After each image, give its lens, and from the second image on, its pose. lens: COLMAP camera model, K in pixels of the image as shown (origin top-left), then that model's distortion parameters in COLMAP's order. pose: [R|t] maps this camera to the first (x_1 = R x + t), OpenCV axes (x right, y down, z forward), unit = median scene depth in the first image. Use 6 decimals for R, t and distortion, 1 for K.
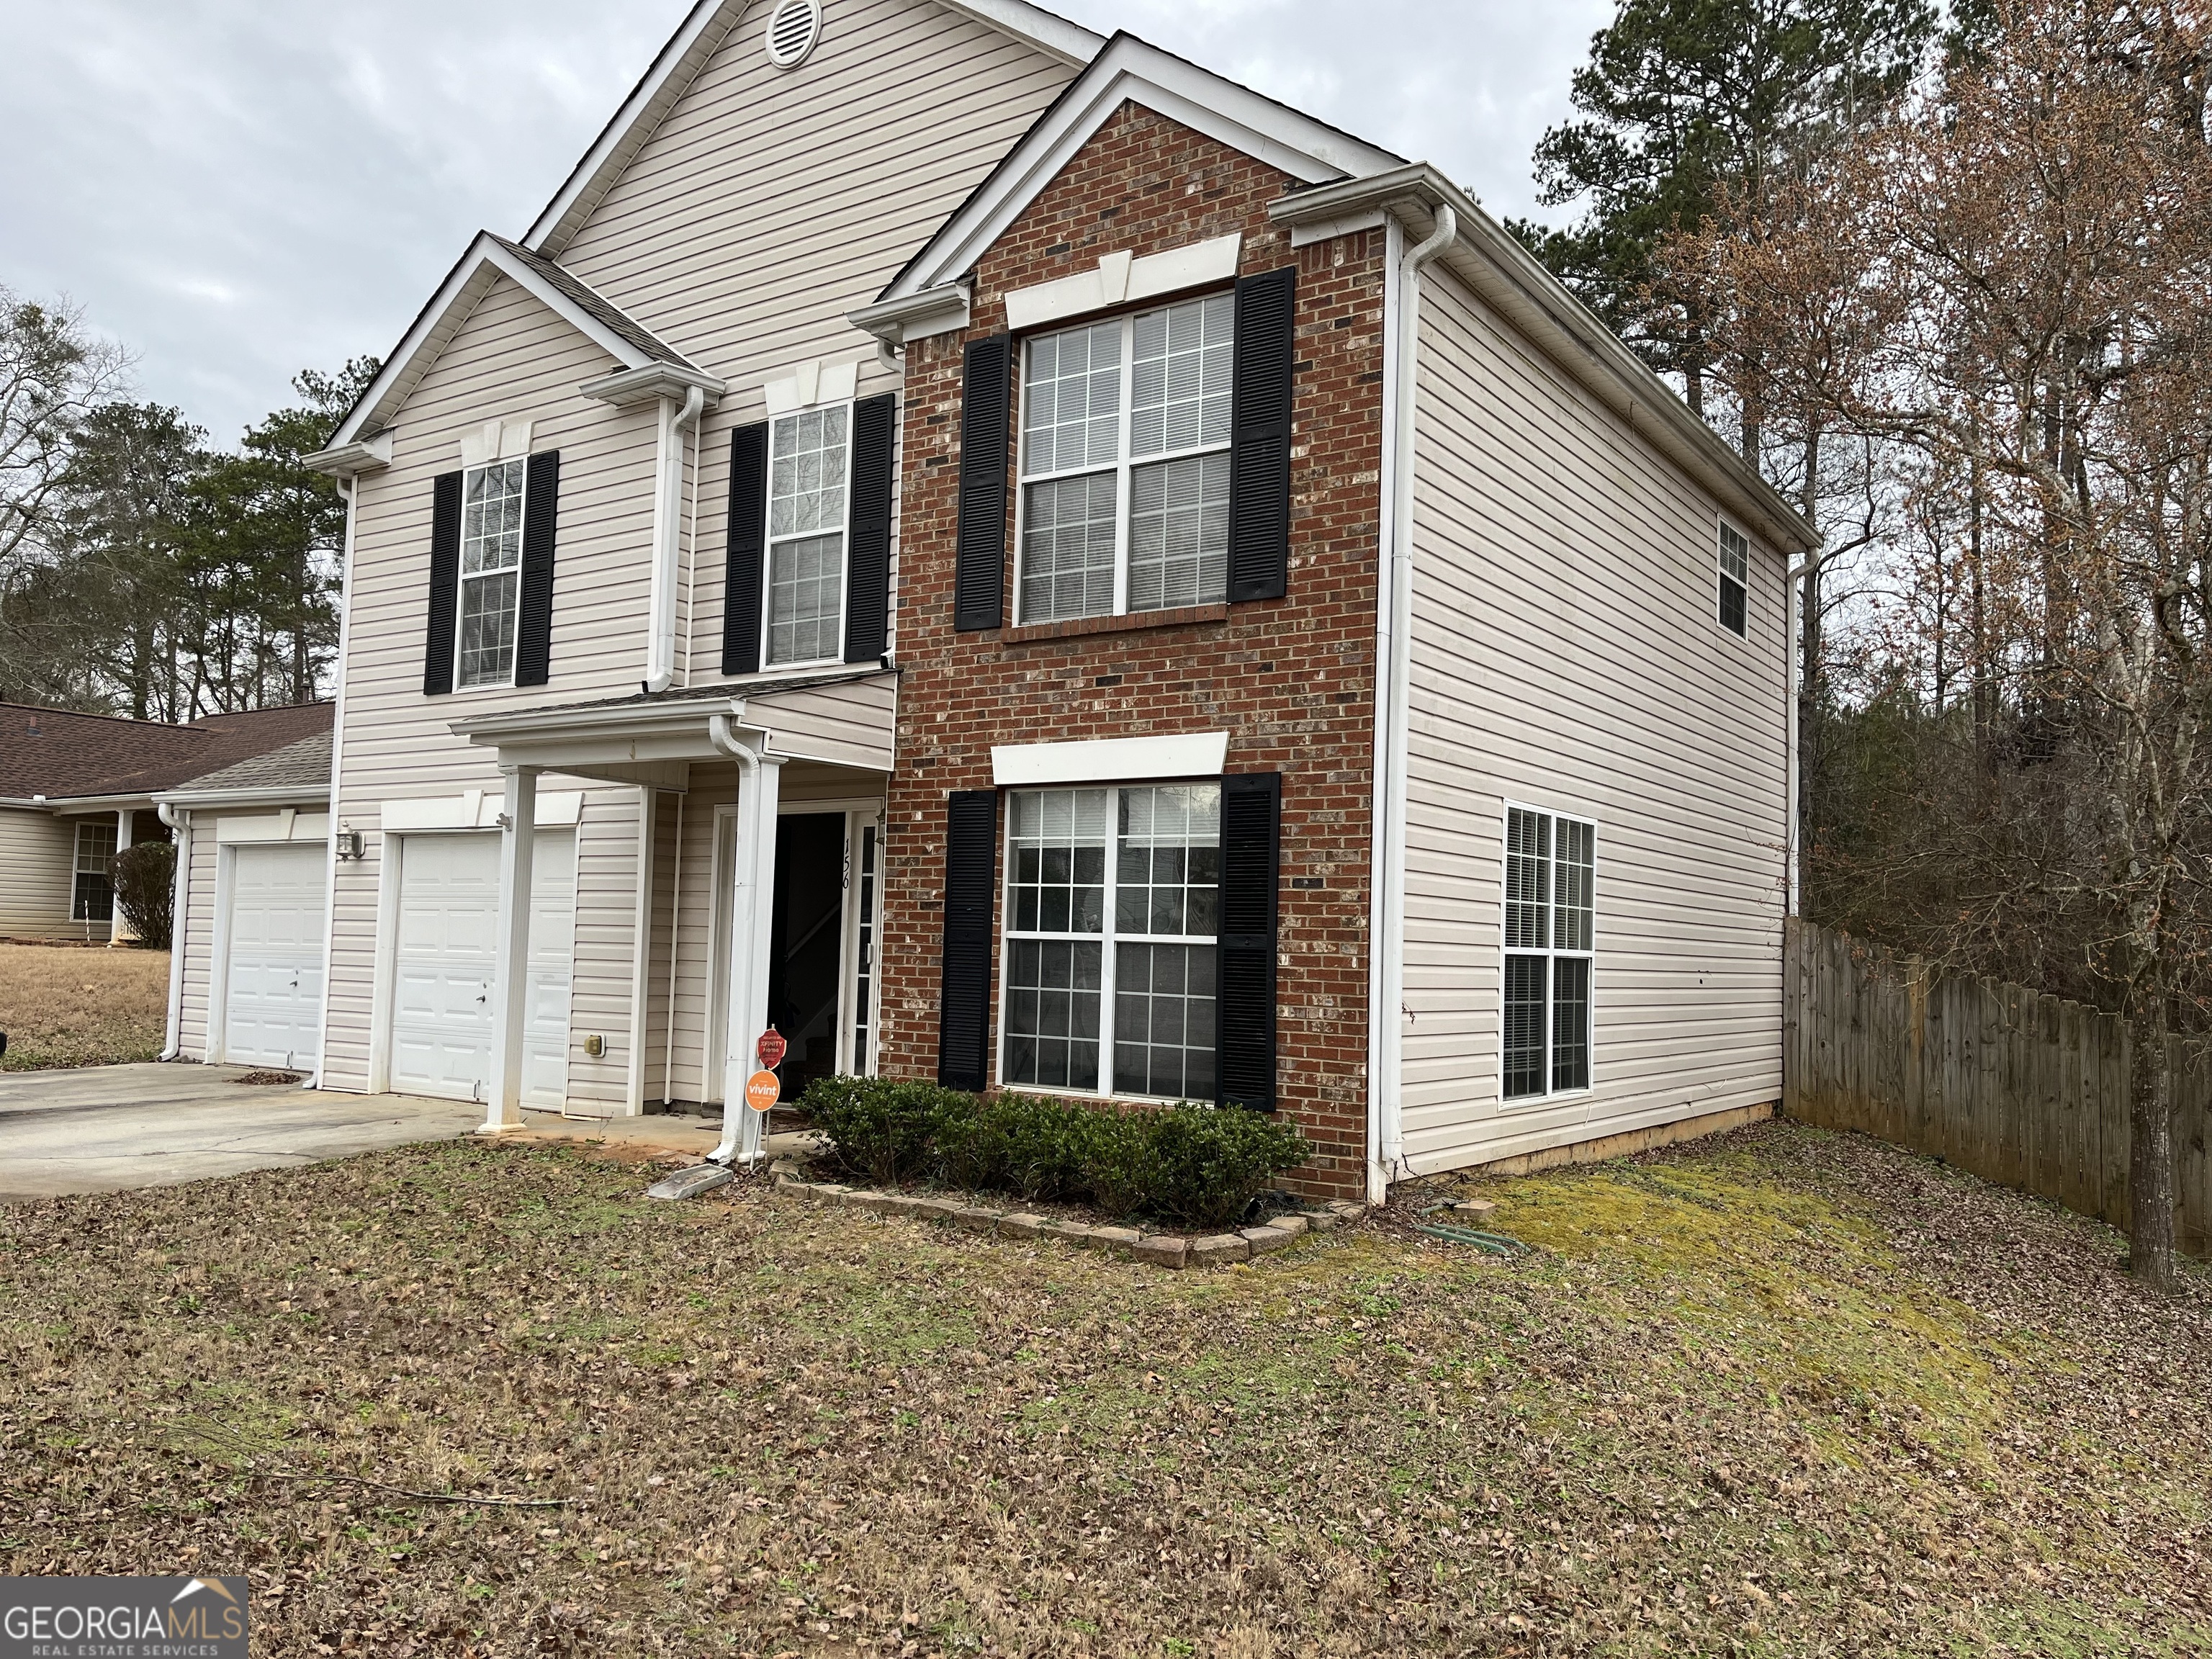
lens RADIAL K [[1668.8, 0, 1108.1], [0, 1668.8, 830.7], [0, 0, 1]] dist [0.067464, -0.096956]
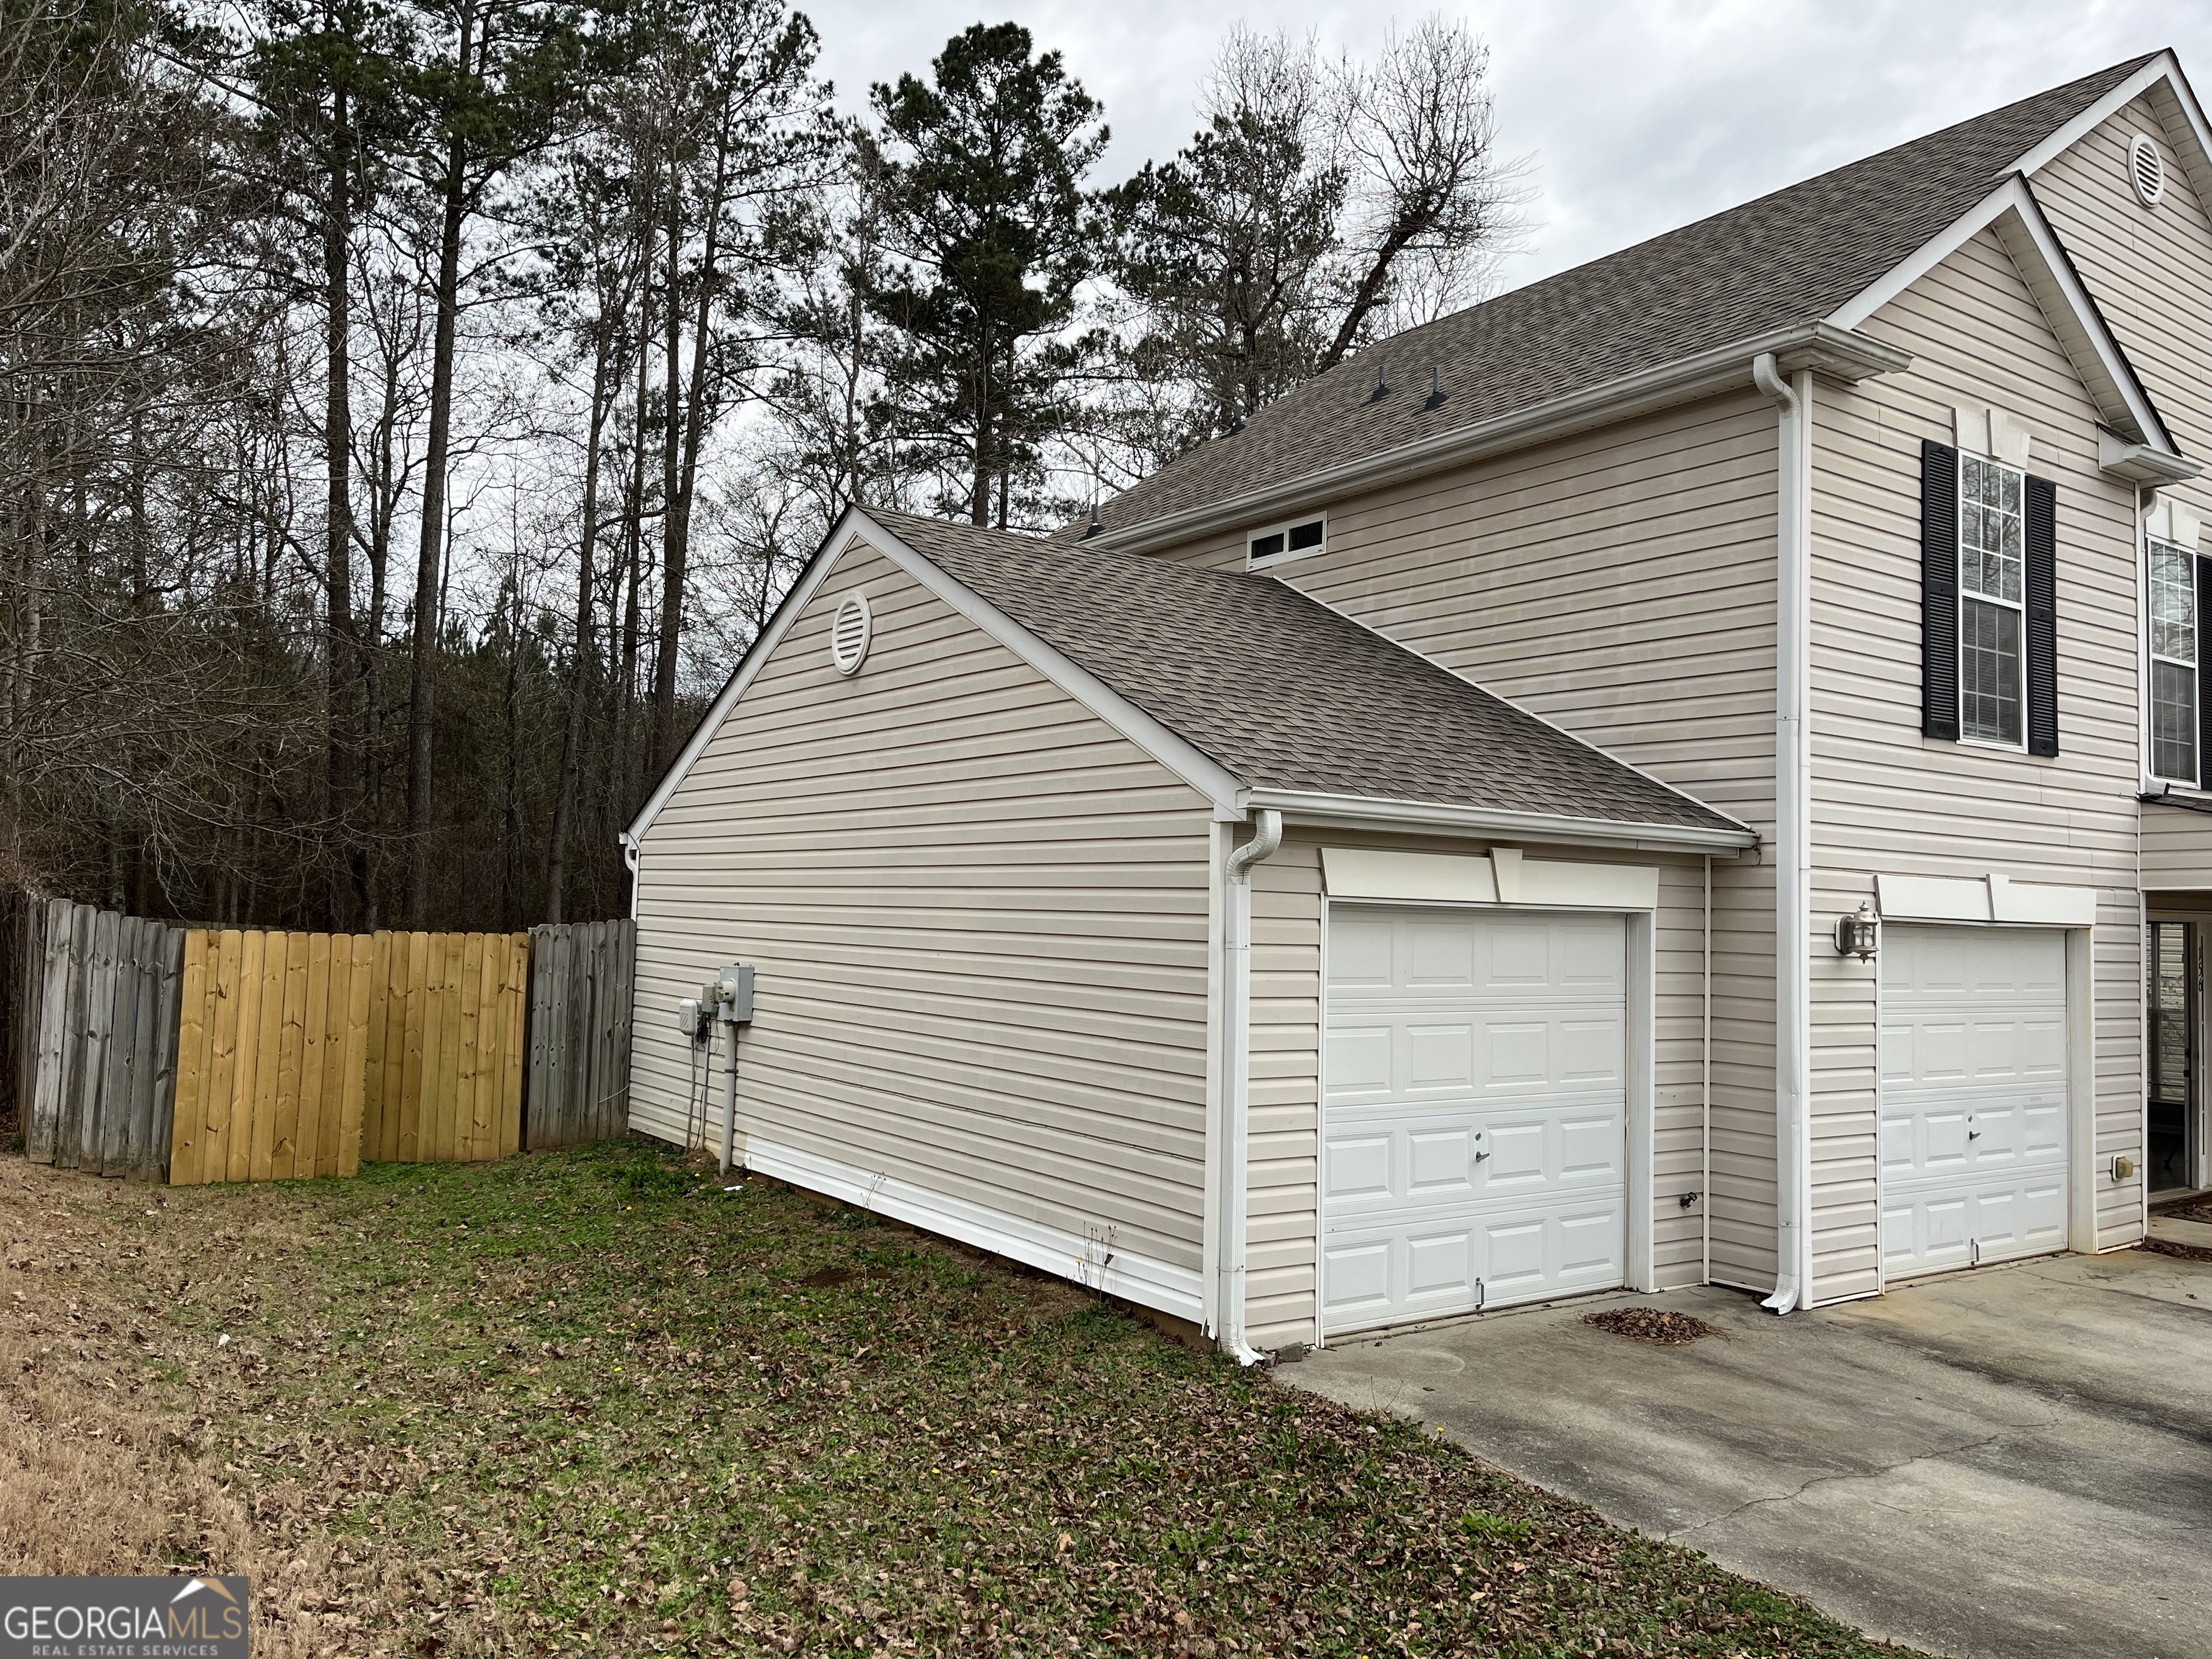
lens RADIAL K [[1668.8, 0, 1105.9], [0, 1668.8, 824.1], [0, 0, 1]] dist [0.067464, -0.096956]
pose [[0.346827, 0.035506, 0.937257, -1.236478], [-0.084518, 0.996401, -0.006471, -0.006875], [-0.934113, -0.076971, 0.348580, 1.085816]]
